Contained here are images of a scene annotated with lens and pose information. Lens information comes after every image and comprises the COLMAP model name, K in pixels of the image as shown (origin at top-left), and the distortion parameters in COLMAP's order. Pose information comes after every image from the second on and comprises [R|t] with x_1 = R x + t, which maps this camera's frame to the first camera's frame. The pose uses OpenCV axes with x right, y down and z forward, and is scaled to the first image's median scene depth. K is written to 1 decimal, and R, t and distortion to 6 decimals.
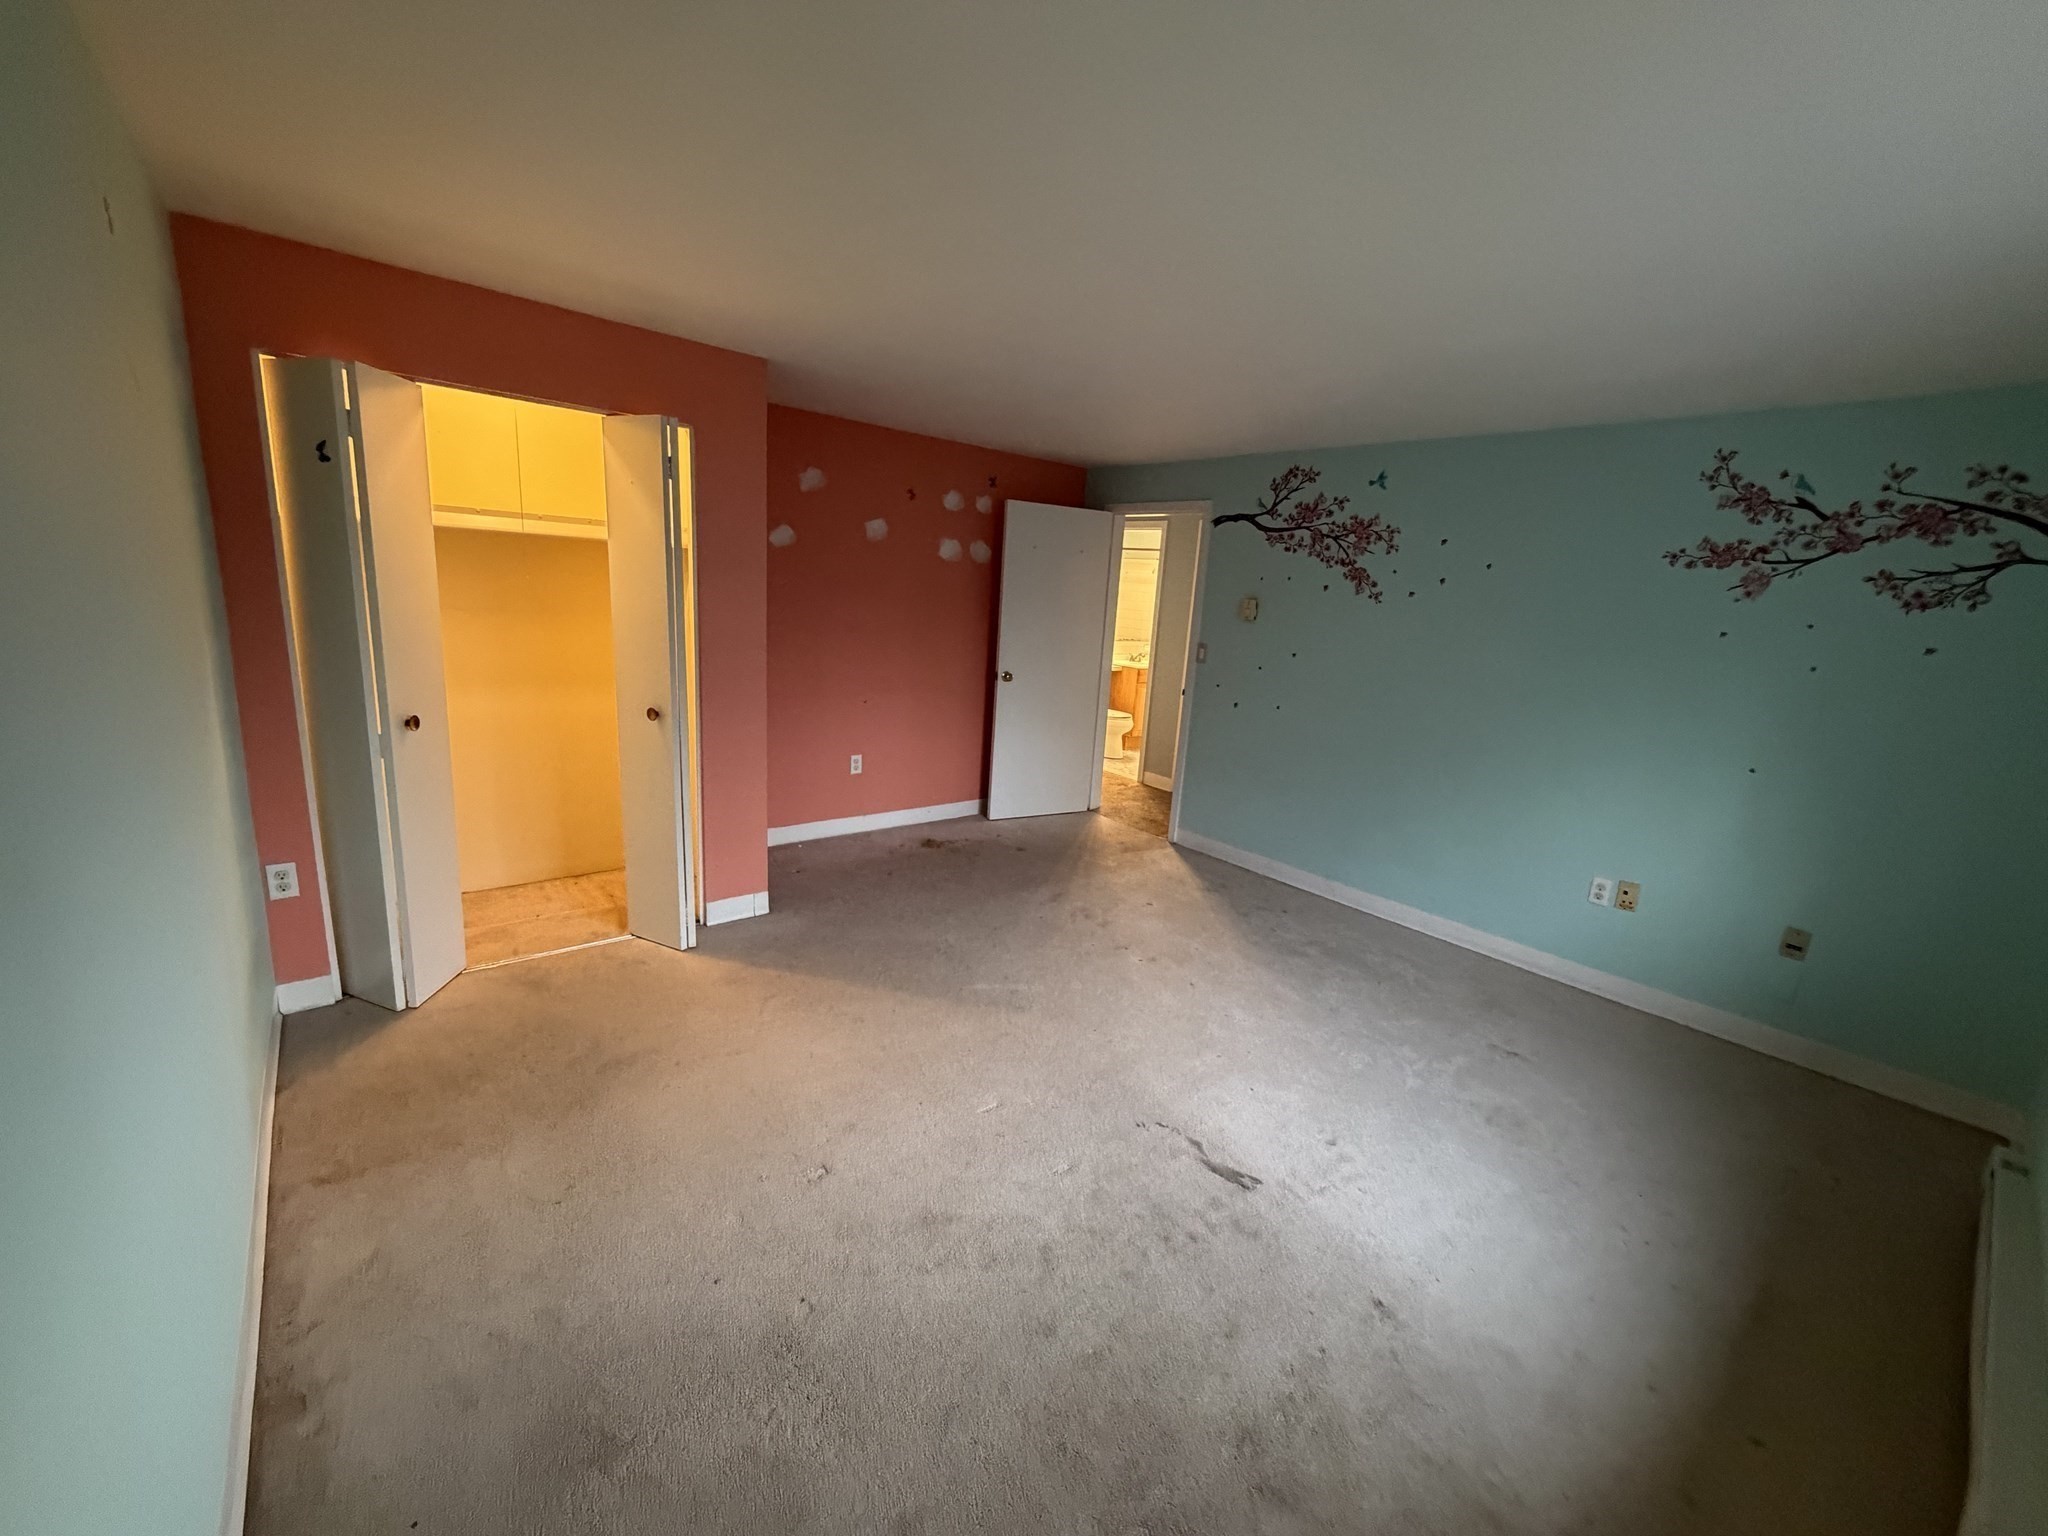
lens RADIAL K [[812.3, 0, 1027.5], [0, 812.3, 768.6], [0, 0, 1]] dist [-0.002090, 0.000229]
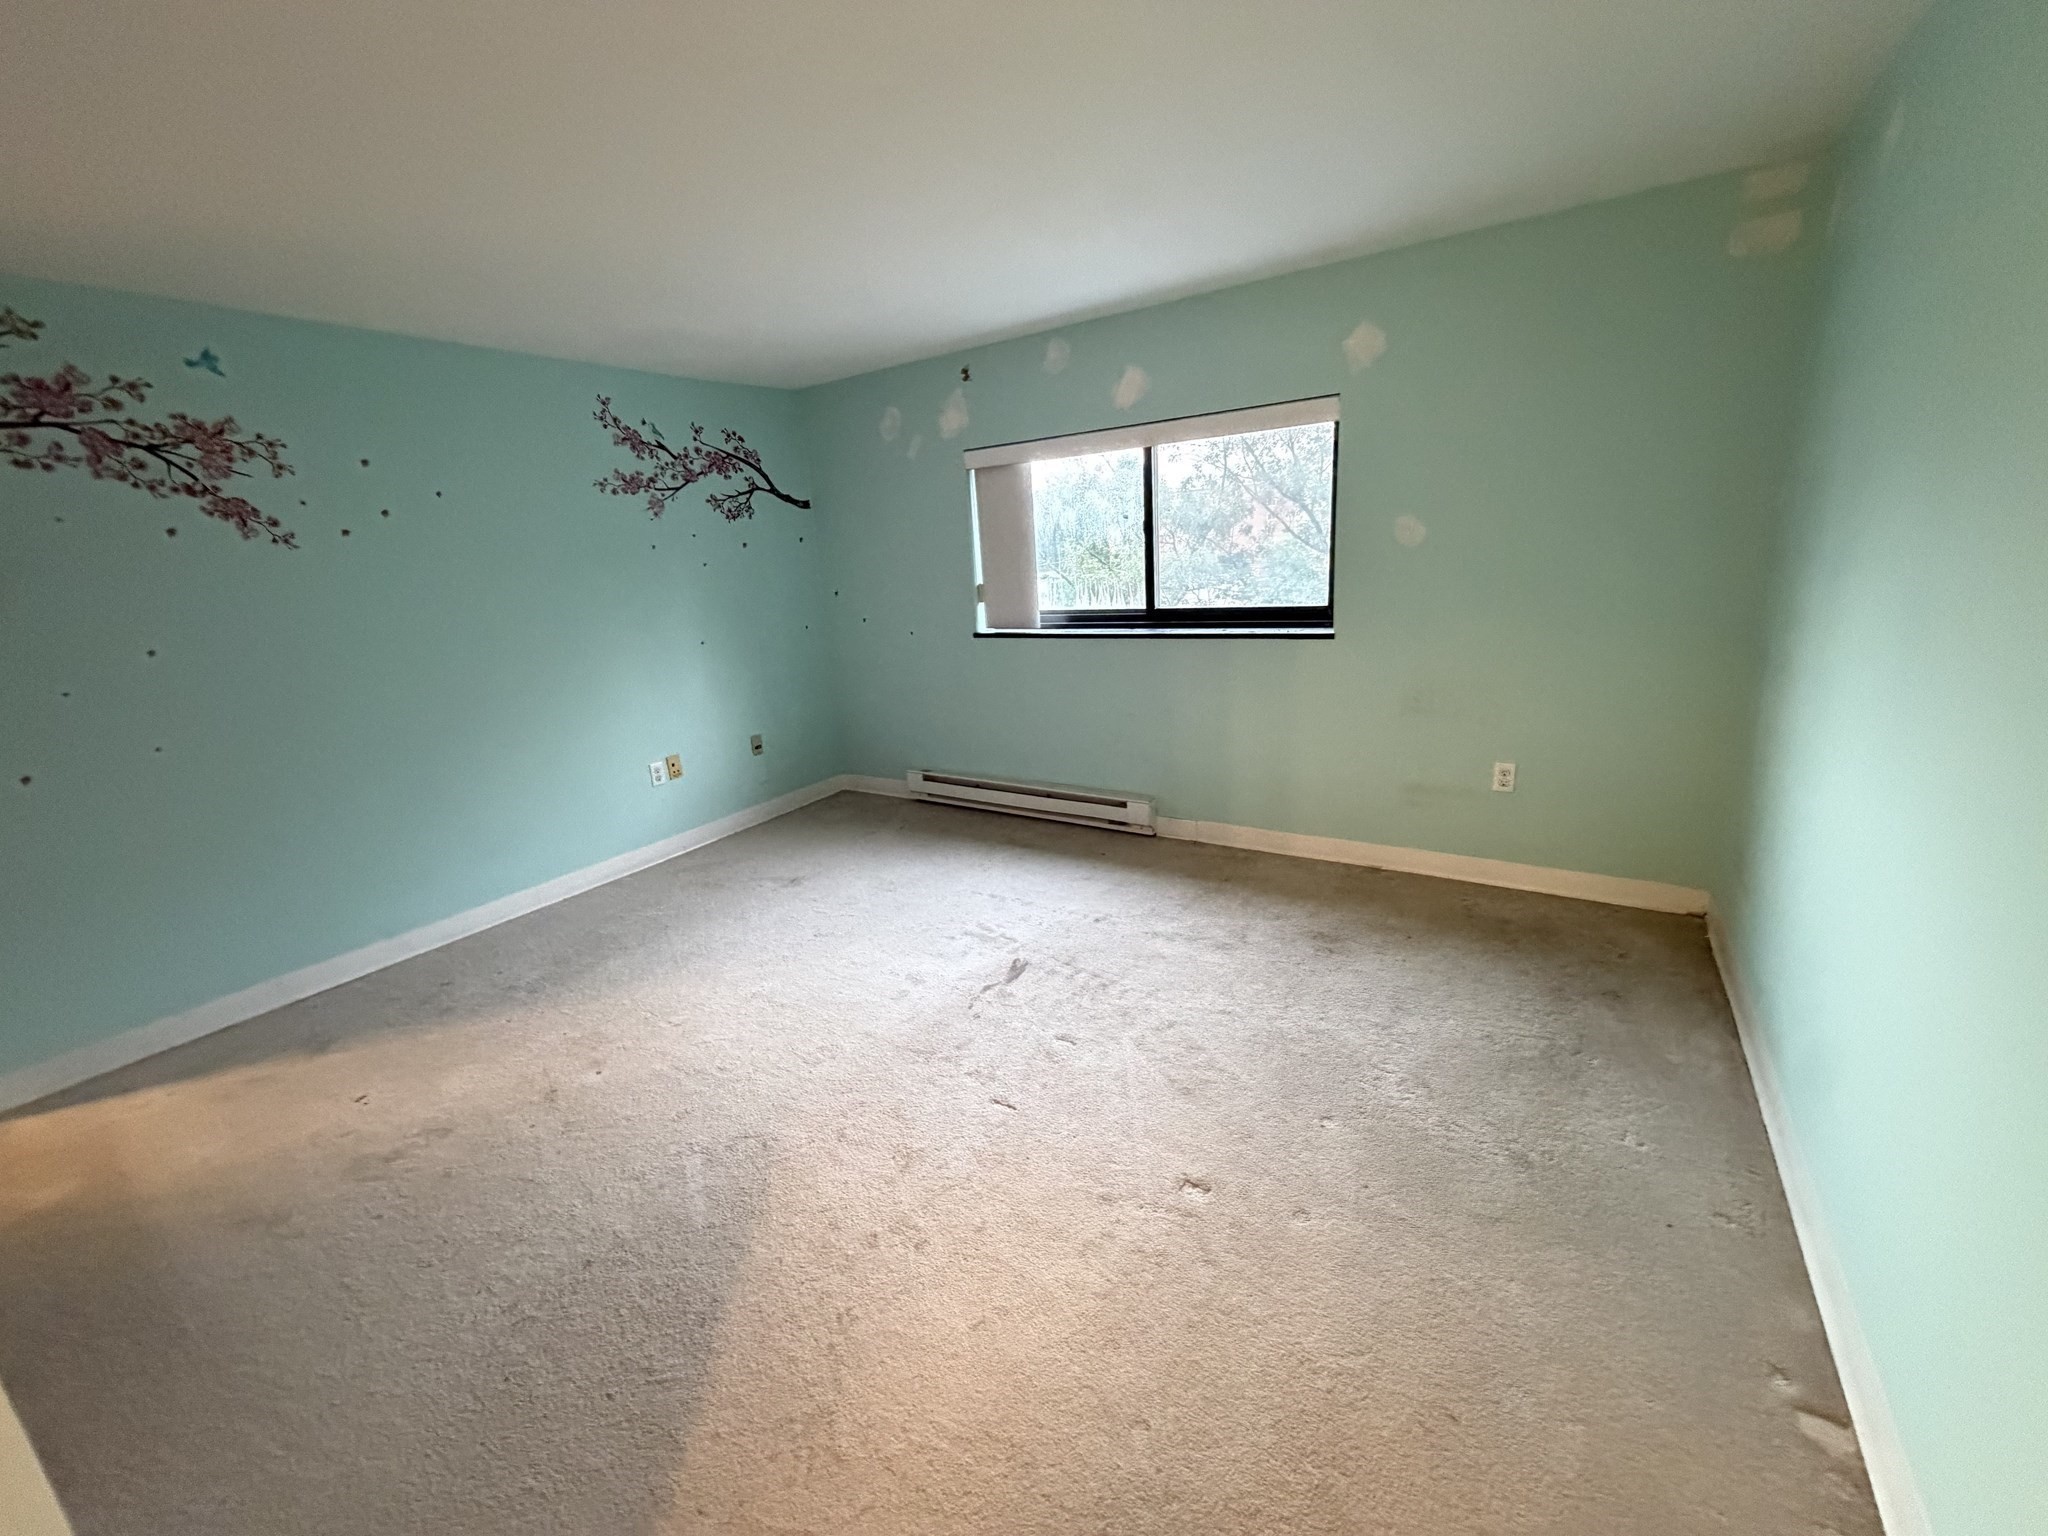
lens RADIAL K [[812.3, 0, 1027.5], [0, 812.3, 768.6], [0, 0, 1]] dist [-0.002090, 0.000229]
pose [[-0.298137, -0.293324, 0.908336, -0.592417], [0.252083, 0.893632, 0.371315, -0.178824], [-0.920635, 0.339679, -0.192483, 0.817028]]
